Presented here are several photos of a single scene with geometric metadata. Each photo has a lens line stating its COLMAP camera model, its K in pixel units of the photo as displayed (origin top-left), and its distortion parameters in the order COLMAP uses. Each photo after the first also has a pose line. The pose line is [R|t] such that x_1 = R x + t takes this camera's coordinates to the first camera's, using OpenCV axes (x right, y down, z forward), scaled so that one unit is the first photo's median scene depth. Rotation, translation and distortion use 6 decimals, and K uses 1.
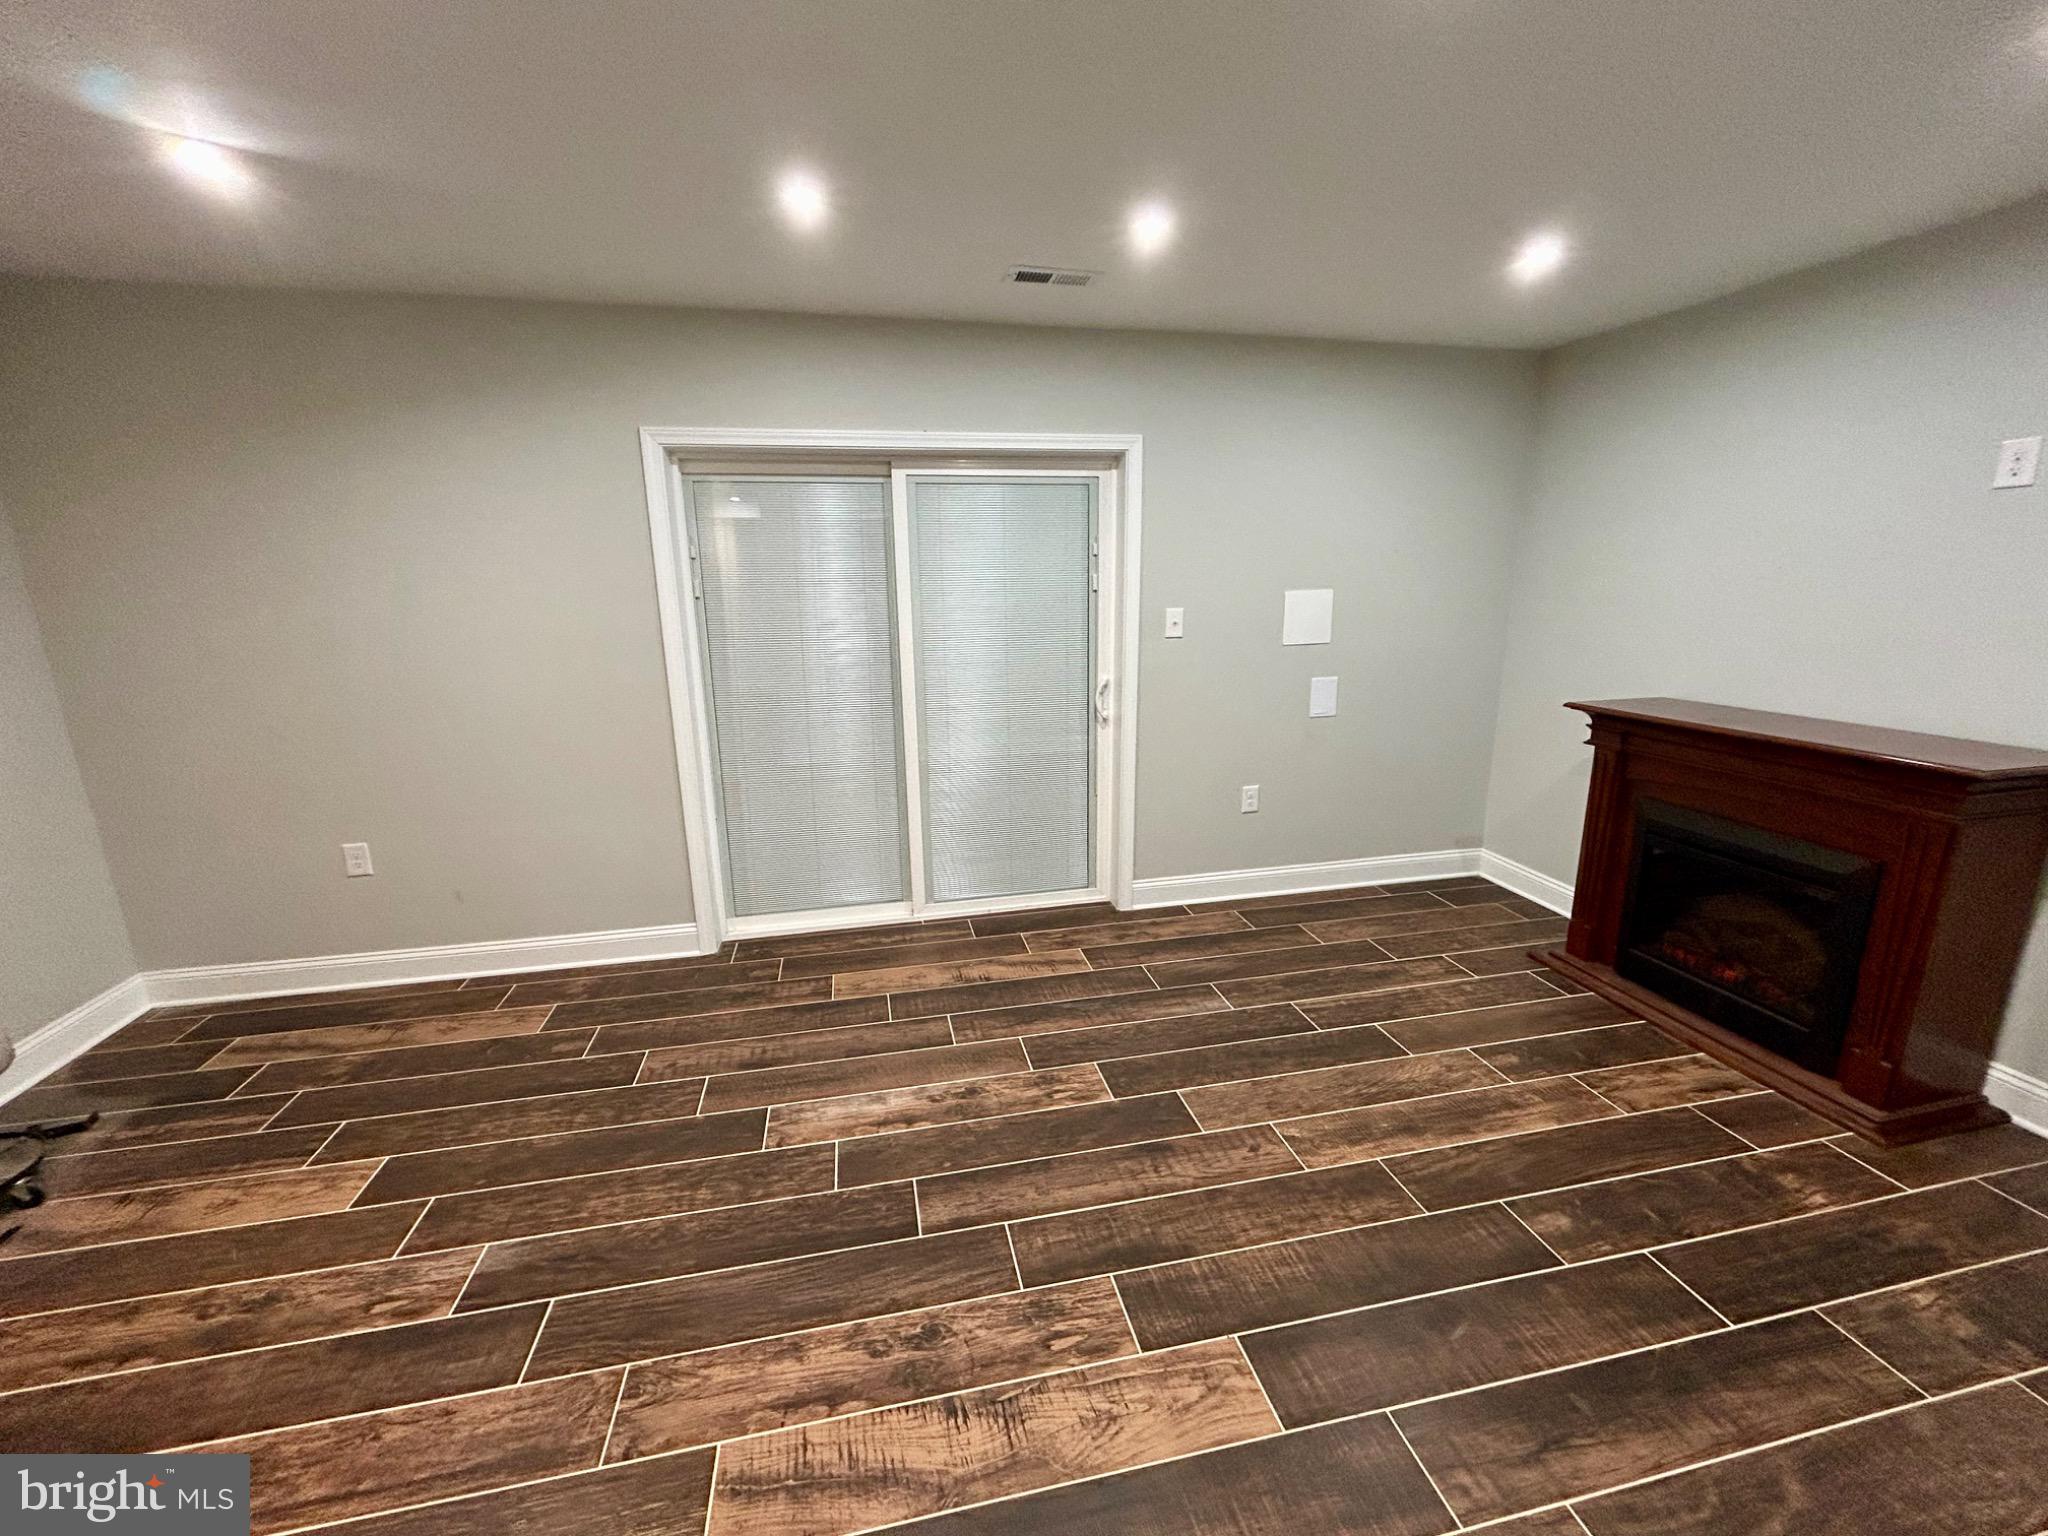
lens RADIAL K [[826.3, 0, 1021.1], [0, 826.3, 765.2], [0, 0, 1]] dist [-0.000210, 0.001162]
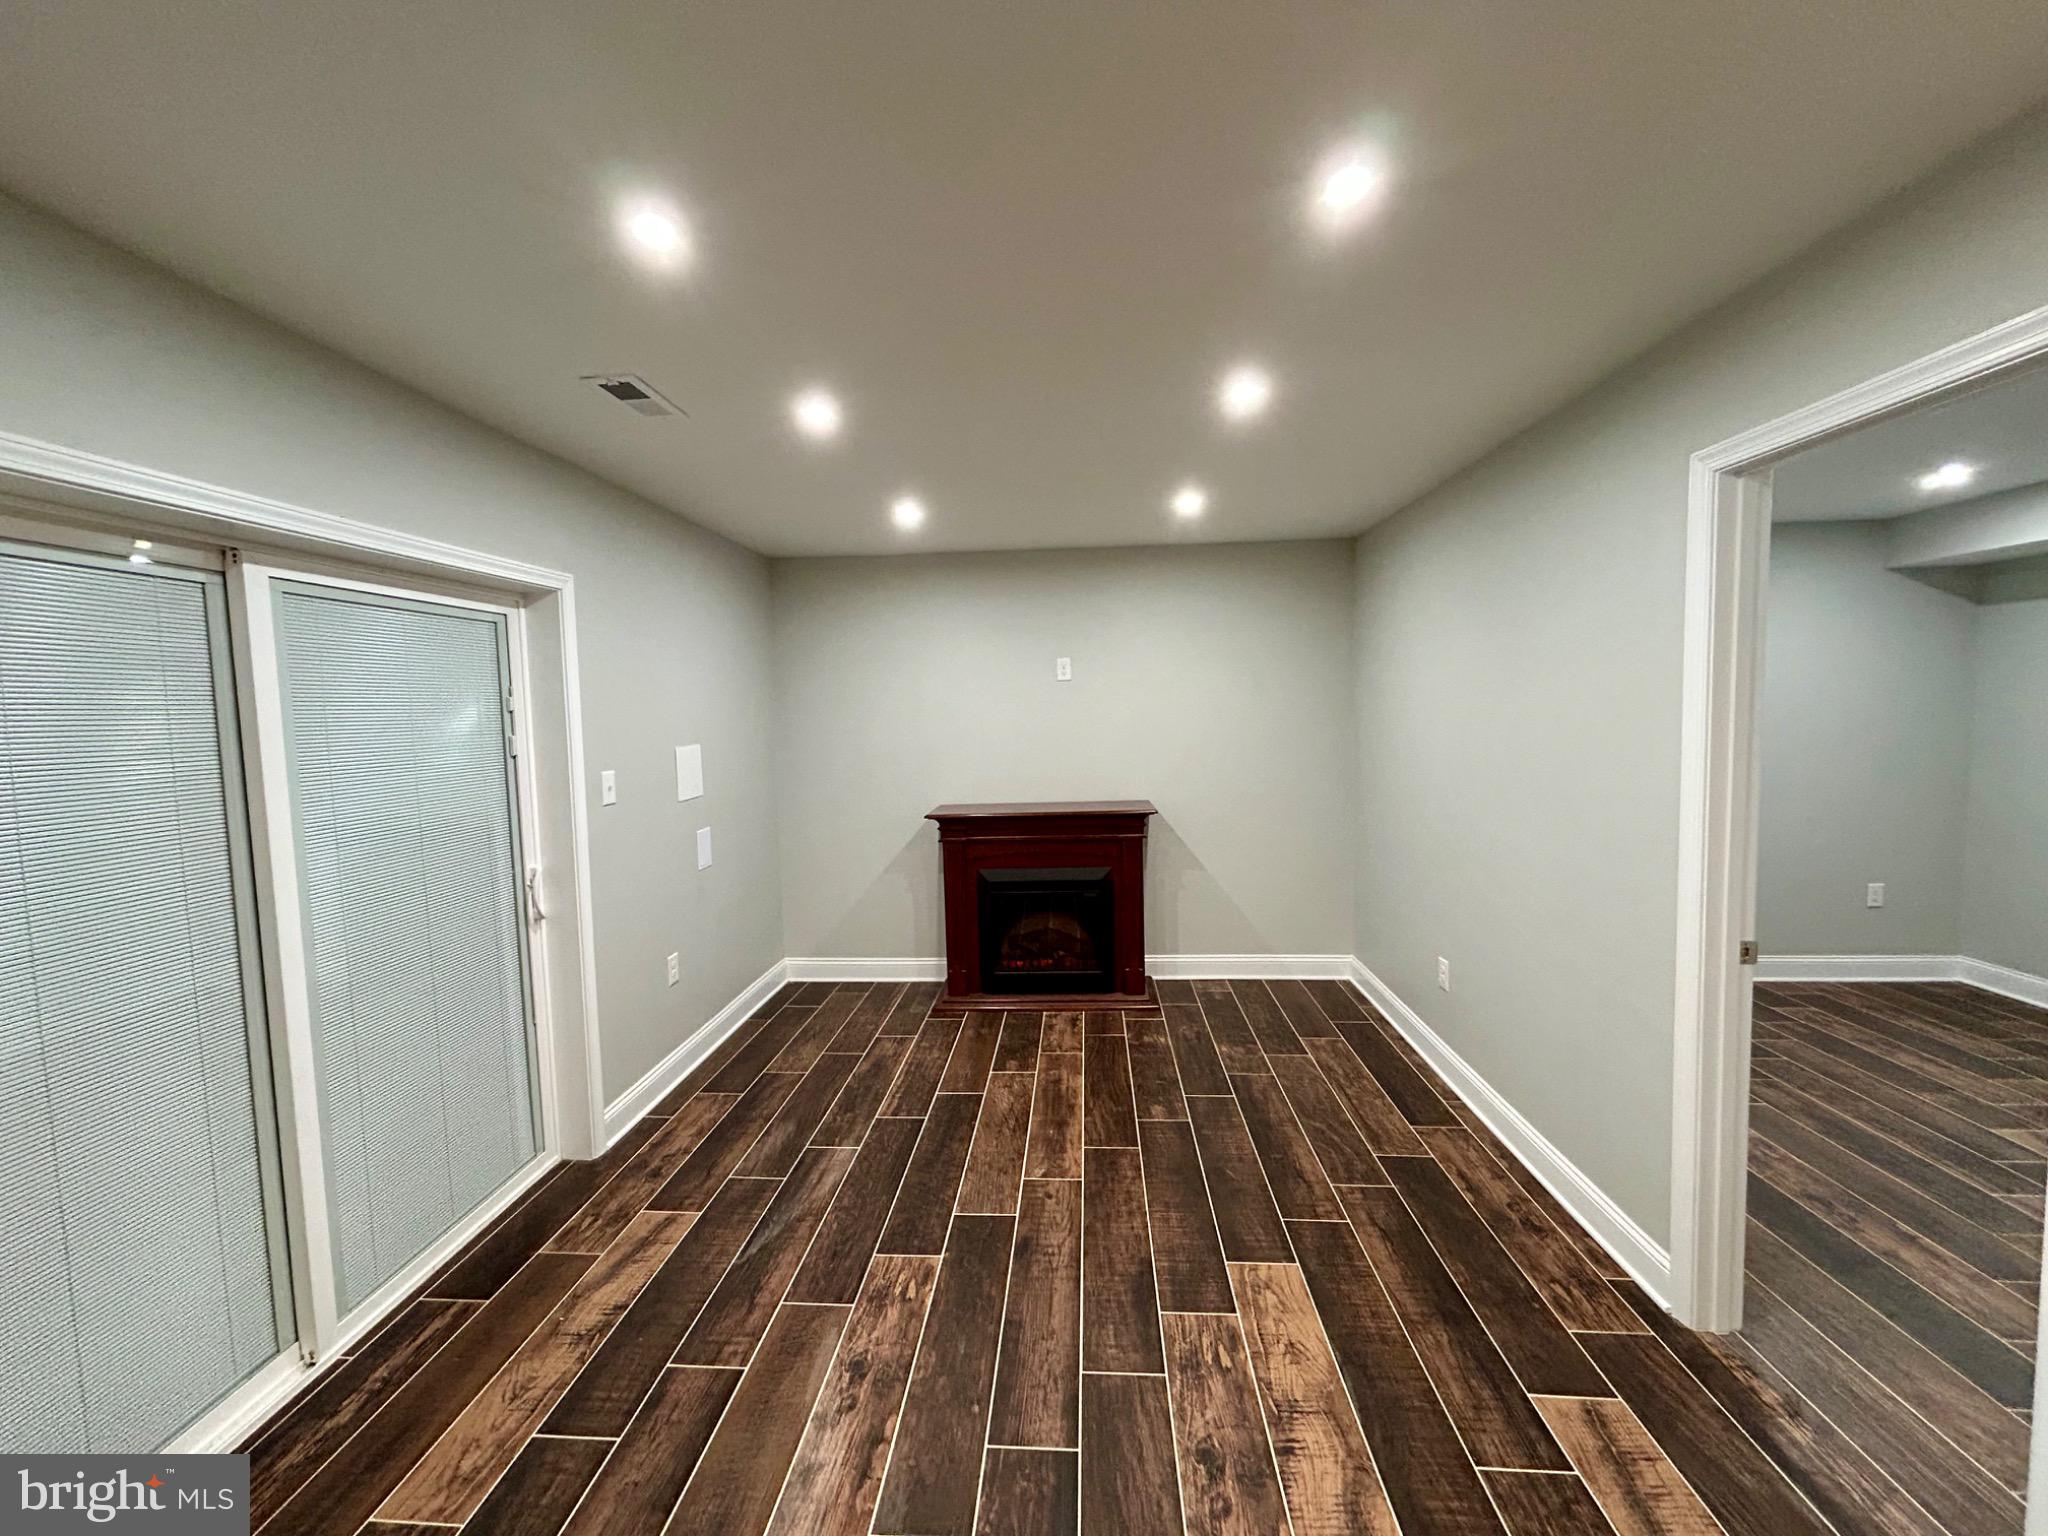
lens RADIAL K [[826.3, 0, 1021.1], [0, 826.3, 765.2], [0, 0, 1]] dist [-0.000210, 0.001162]
pose [[0.279699, -0.057672, 0.958354, -0.765882], [0.239661, 0.970788, -0.011526, -0.121031], [-0.929694, 0.232904, 0.285350, 0.511038]]
